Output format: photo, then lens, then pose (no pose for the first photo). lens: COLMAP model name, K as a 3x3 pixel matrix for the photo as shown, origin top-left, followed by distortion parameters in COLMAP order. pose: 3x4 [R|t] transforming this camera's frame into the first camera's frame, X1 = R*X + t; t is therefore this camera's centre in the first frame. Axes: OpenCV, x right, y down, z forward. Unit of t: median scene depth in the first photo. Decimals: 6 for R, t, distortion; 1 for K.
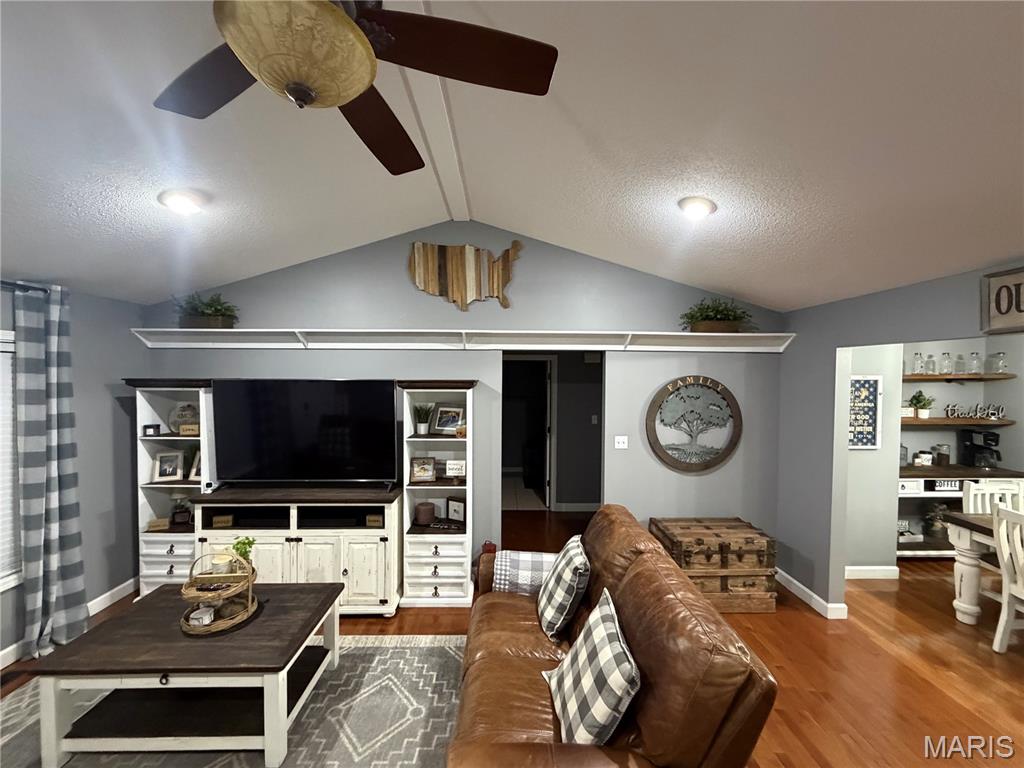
lens RADIAL K [[407.9, 0, 512.0], [0, 407.9, 384.0], [0, 0, 1]] dist [0.000247, -0.000487]
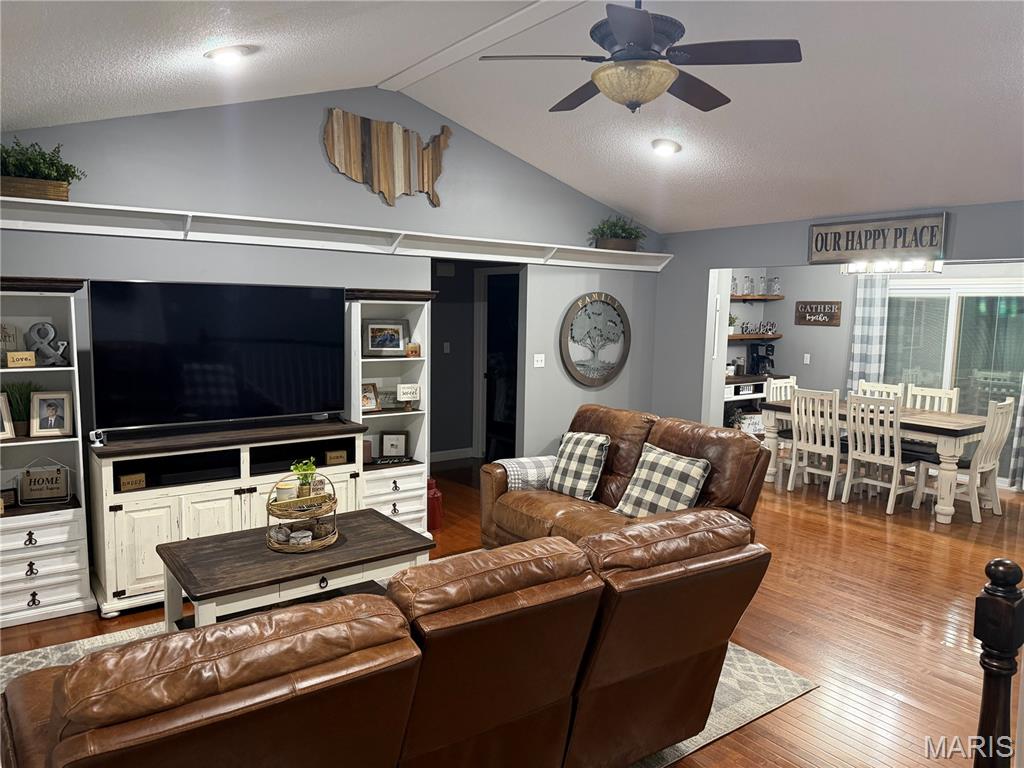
lens RADIAL K [[721.4, 0, 512.0], [0, 721.4, 384.0], [0, 0, 1]] dist [0.145121, -0.217913]
pose [[0.813246, -0.052447, 0.579552, -0.829147], [-0.000955, 0.995809, 0.091457, 0.045068], [-0.581919, -0.074930, 0.809787, -0.373343]]
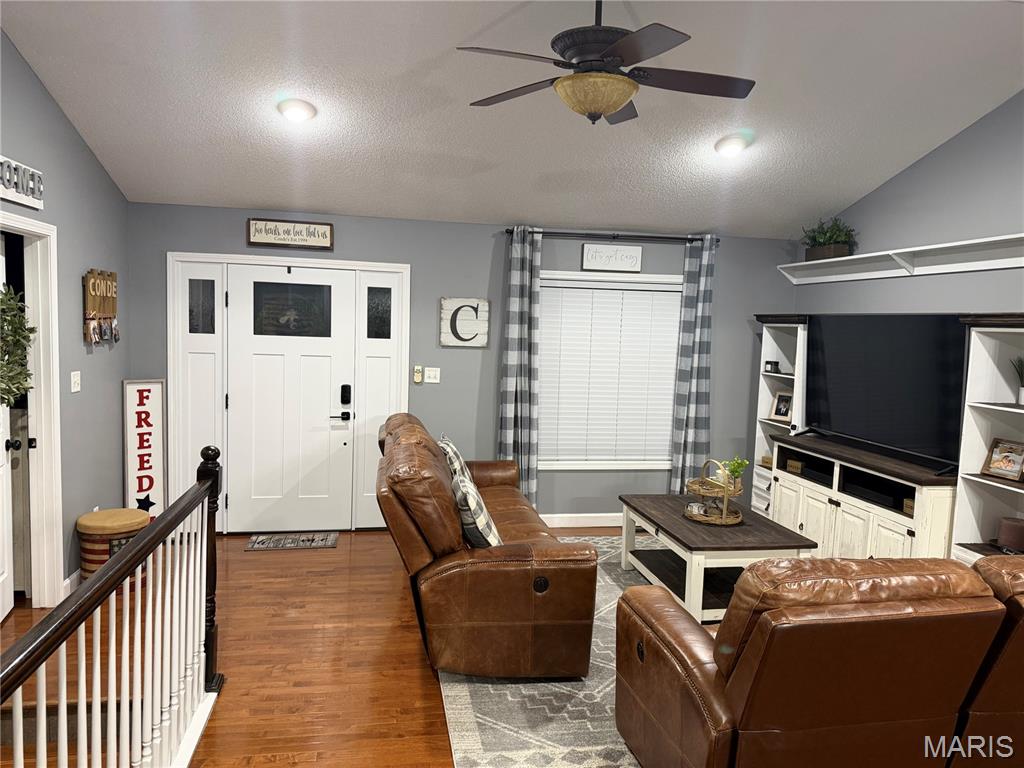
lens RADIAL K [[721.4, 0, 512.0], [0, 721.4, 384.0], [0, 0, 1]] dist [0.145121, -0.217913]
pose [[0.169508, 0.085414, -0.981820, 0.748270], [-0.056879, 0.995425, 0.076778, 0.051549], [0.983886, 0.042830, 0.173591, 0.058320]]
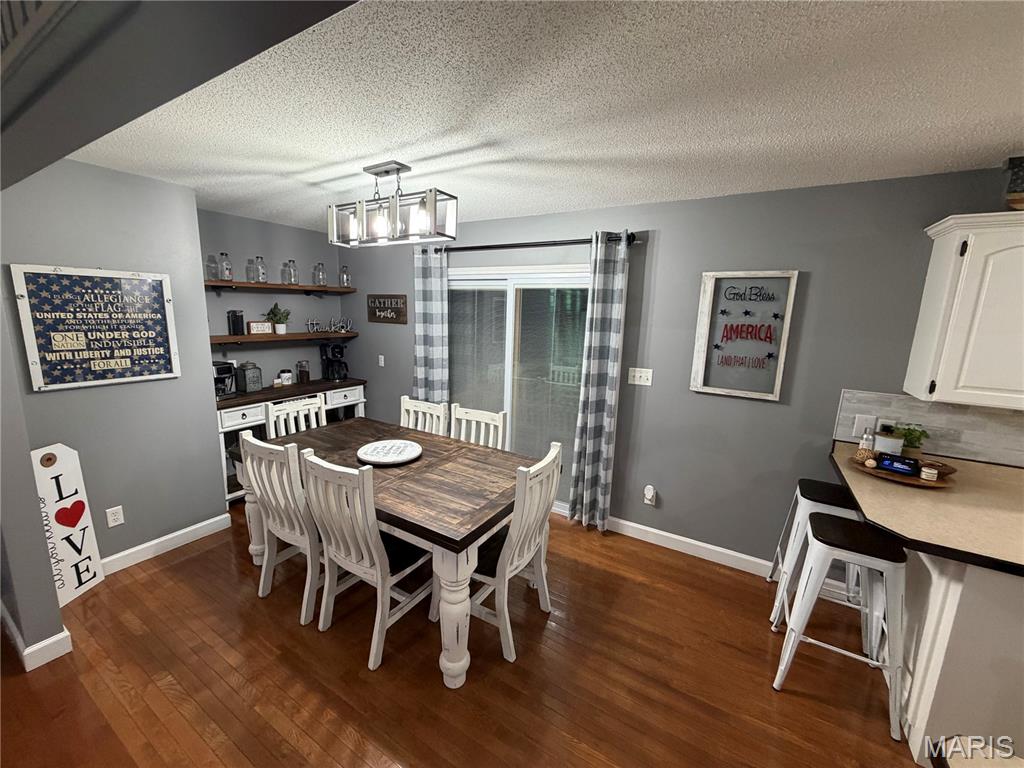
lens RADIAL K [[407.9, 0, 512.0], [0, 407.9, 384.0], [0, 0, 1]] dist [0.000247, -0.000487]
pose [[0.523704, -0.142661, 0.839870, 0.625492], [-0.005107, 0.985335, 0.170555, 0.045338], [-0.851885, -0.093609, 0.515296, 0.110500]]
